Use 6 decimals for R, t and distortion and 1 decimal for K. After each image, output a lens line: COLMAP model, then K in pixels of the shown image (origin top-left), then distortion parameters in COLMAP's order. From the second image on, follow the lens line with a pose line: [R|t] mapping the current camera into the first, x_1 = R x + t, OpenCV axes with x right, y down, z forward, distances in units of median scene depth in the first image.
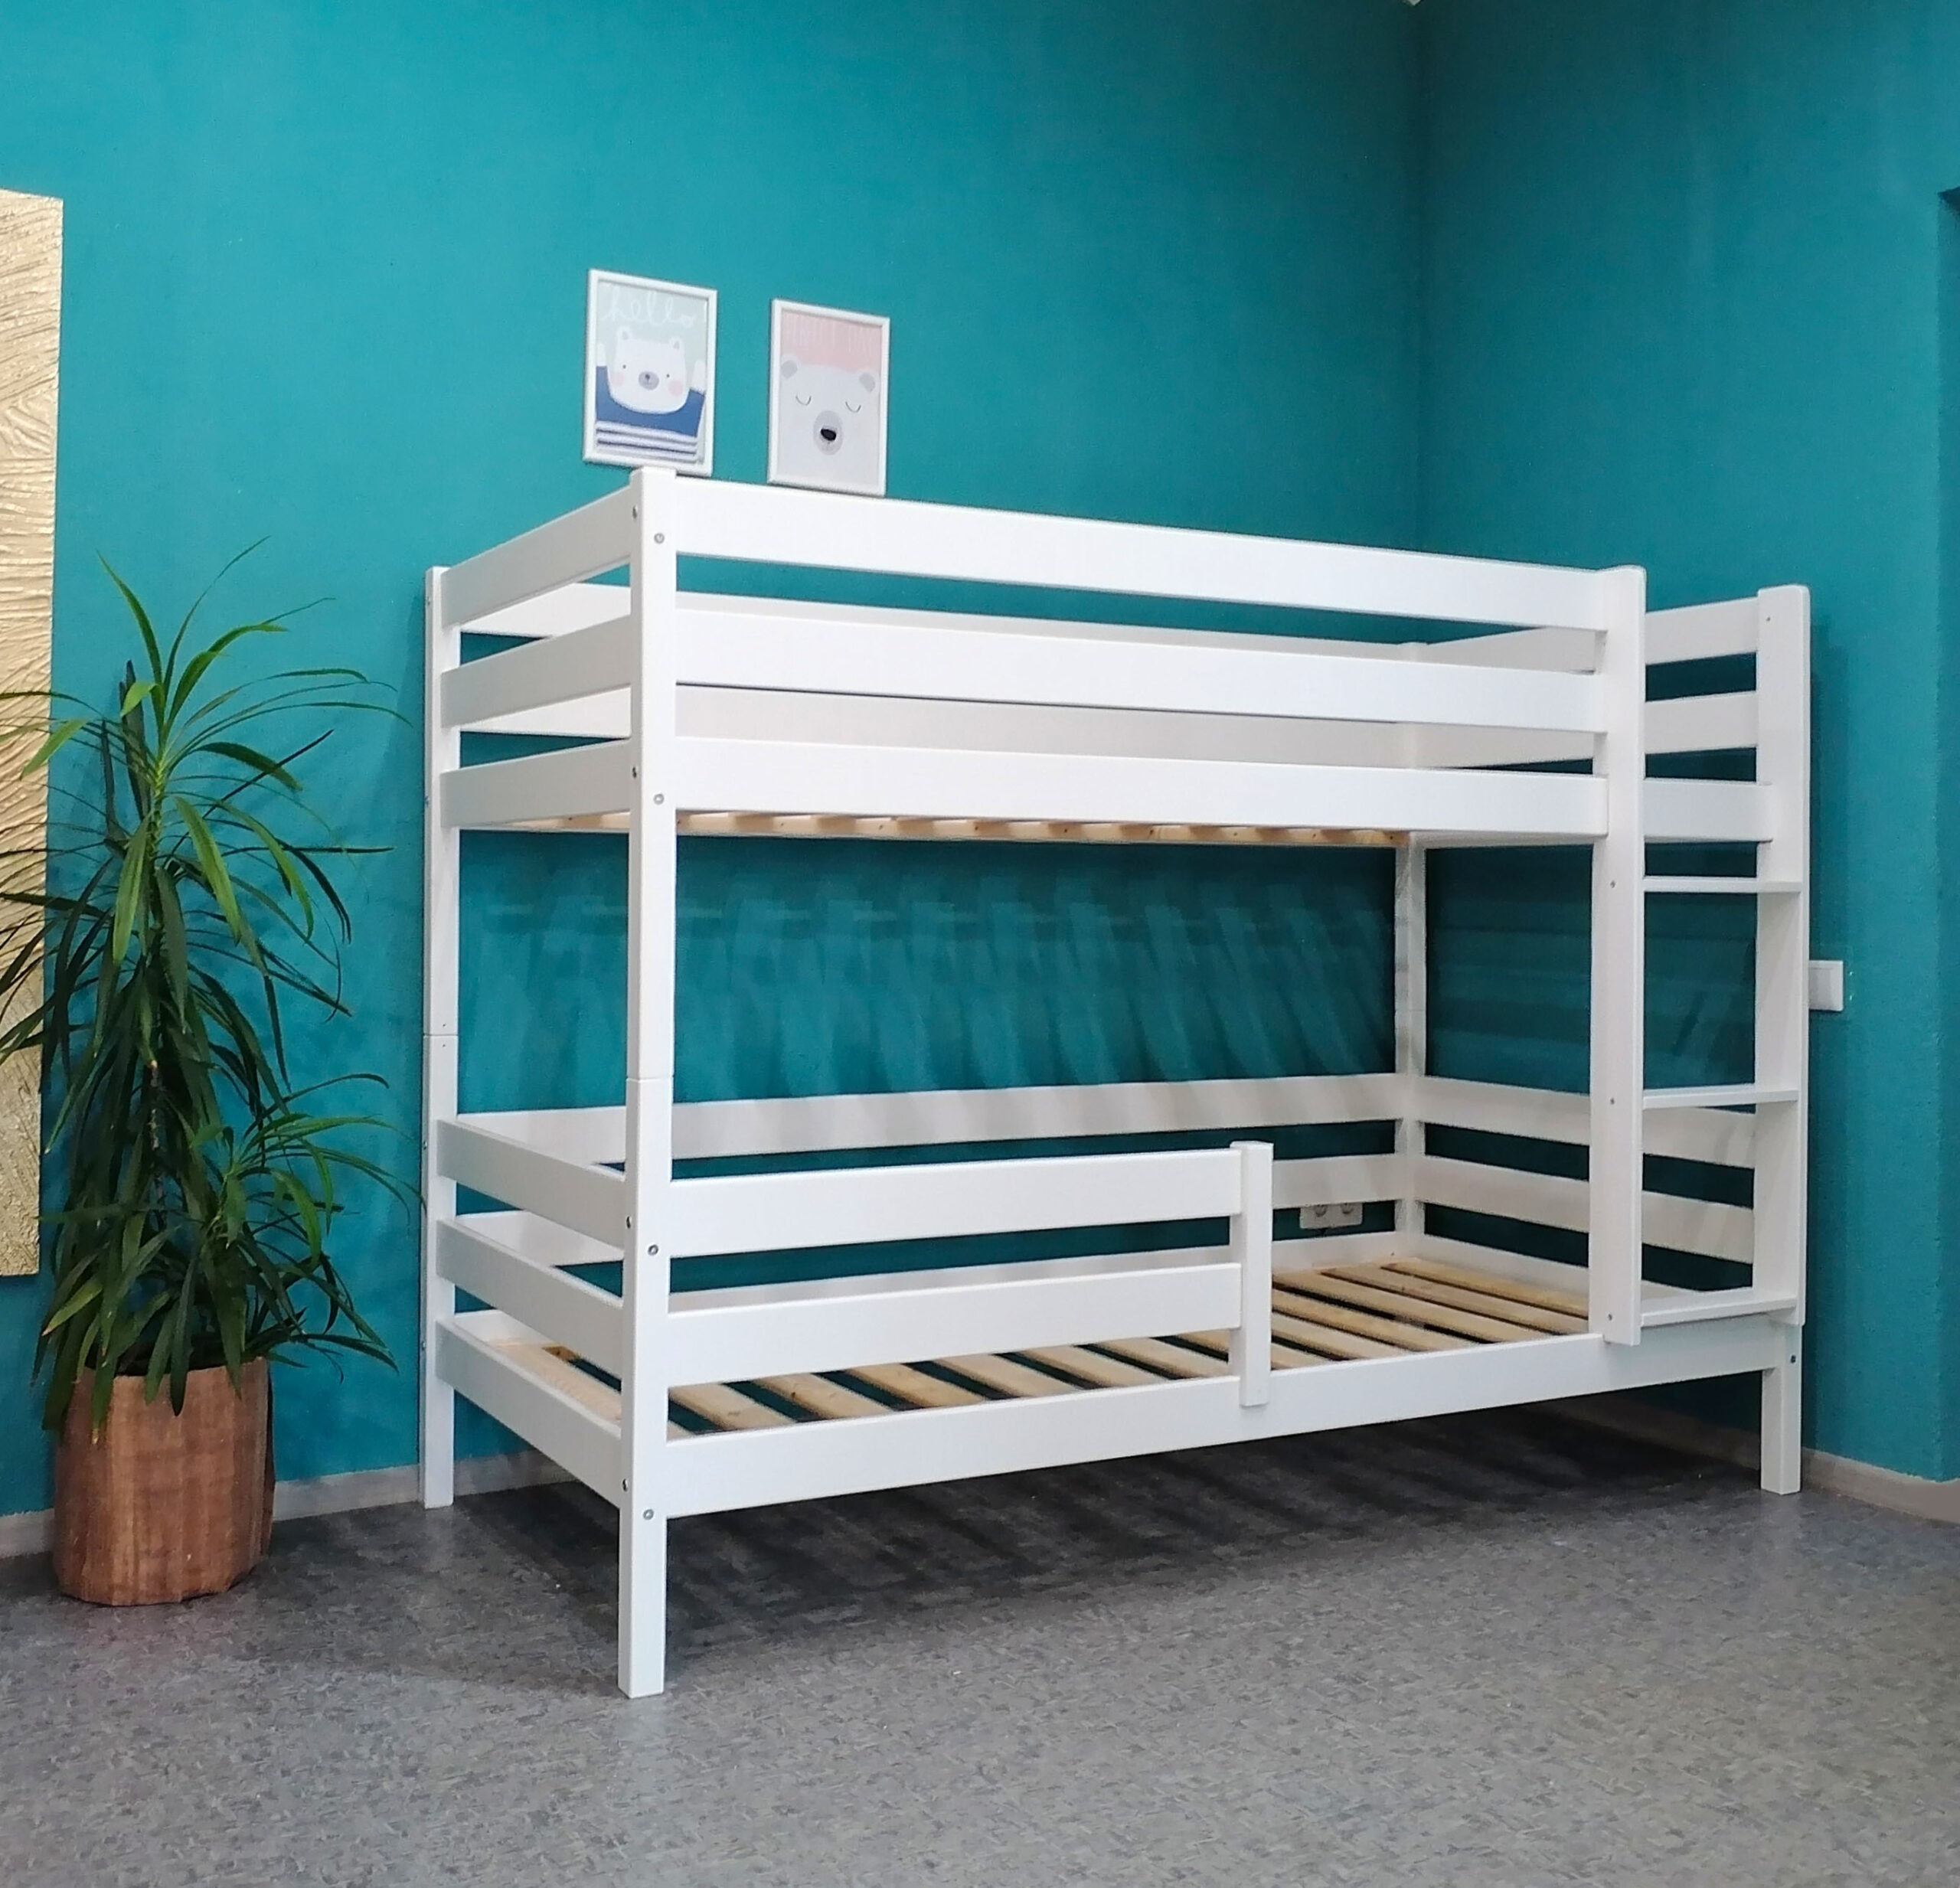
lens RADIAL K [[2194.3, 0, 907.2], [0, 2194.3, 861.3], [0, 0, 1]] dist [-0.004665, 0.000000]
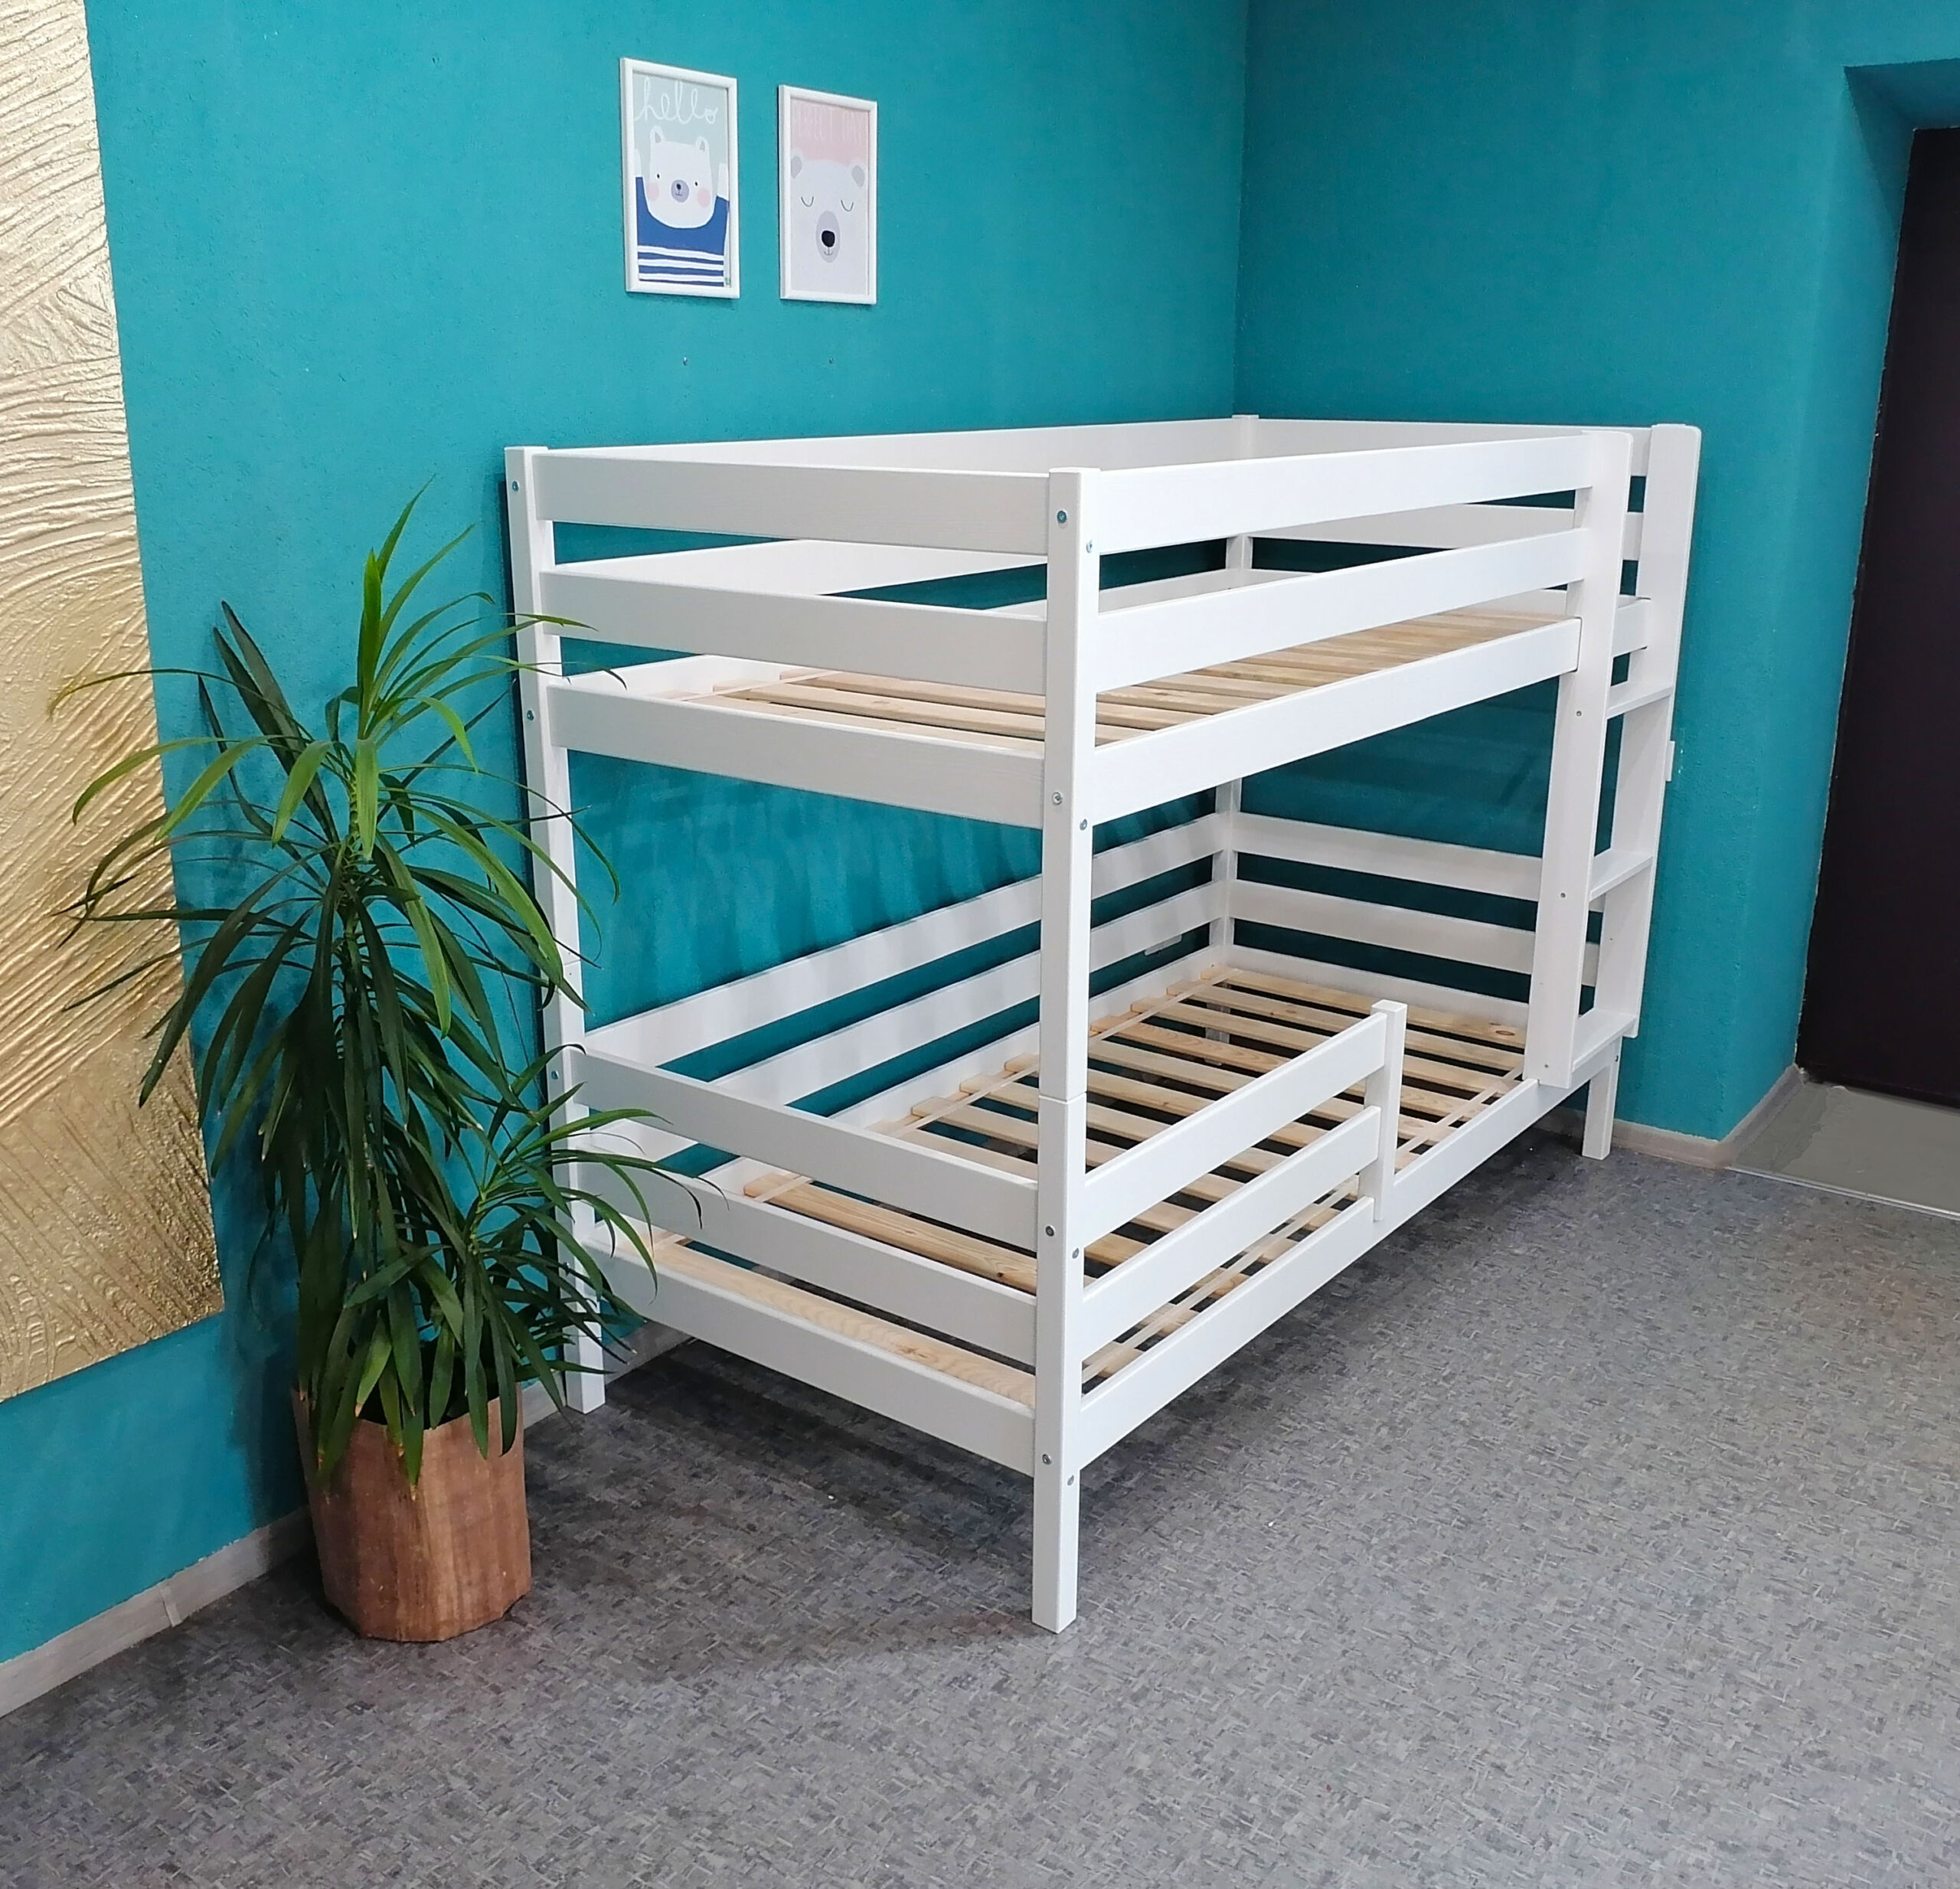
lens RADIAL K [[1967.5, 0, 962.1], [0, 1967.5, 955.8], [0, 0, 1]] dist [-0.012432, 0.000000]
pose [[0.908541, -0.127395, 0.397899, -0.423033], [-0.000304, 0.952175, 0.305552, -0.194524], [-0.417795, -0.277728, 0.865052, 0.222128]]
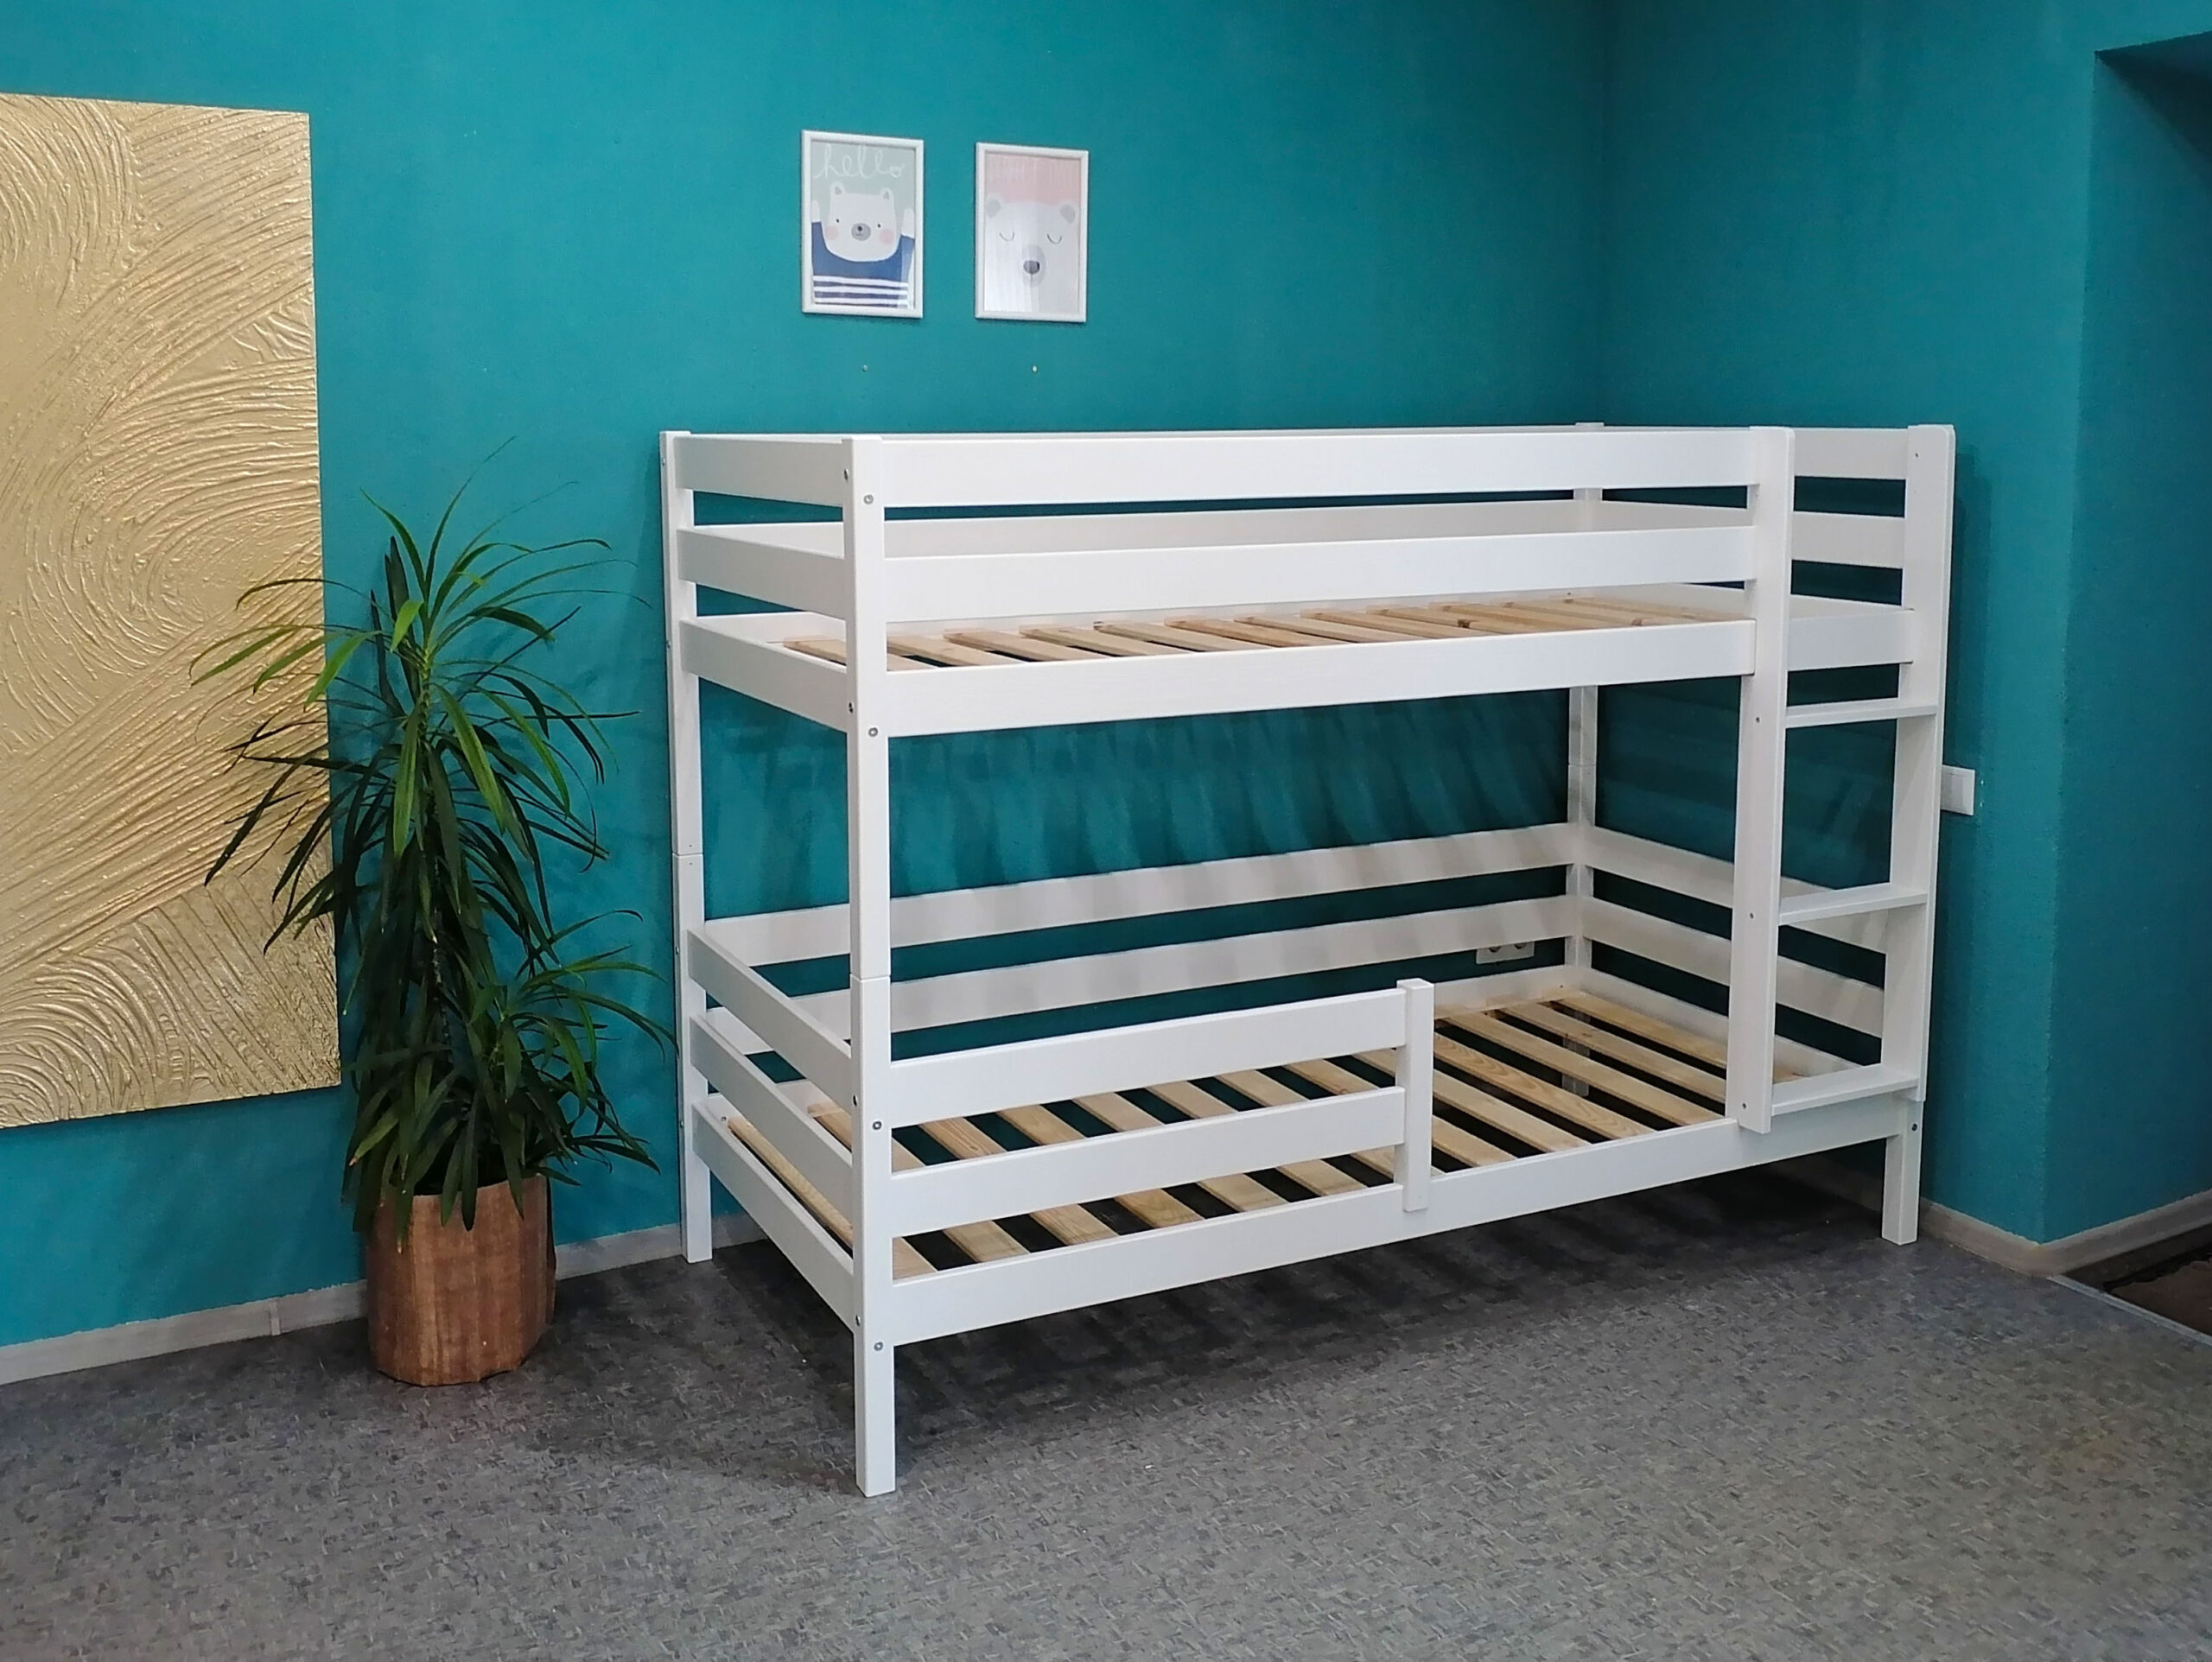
lens RADIAL K [[2122.1, 0, 1071.9], [0, 2122.1, 647.6], [0, 0, 1]] dist [-0.004704, 0.000000]
pose [[0.999411, -0.007418, -0.033518, 0.019681], [0.011570, 0.992034, 0.125435, -0.169804], [0.032321, -0.125749, 0.991536, -0.047127]]
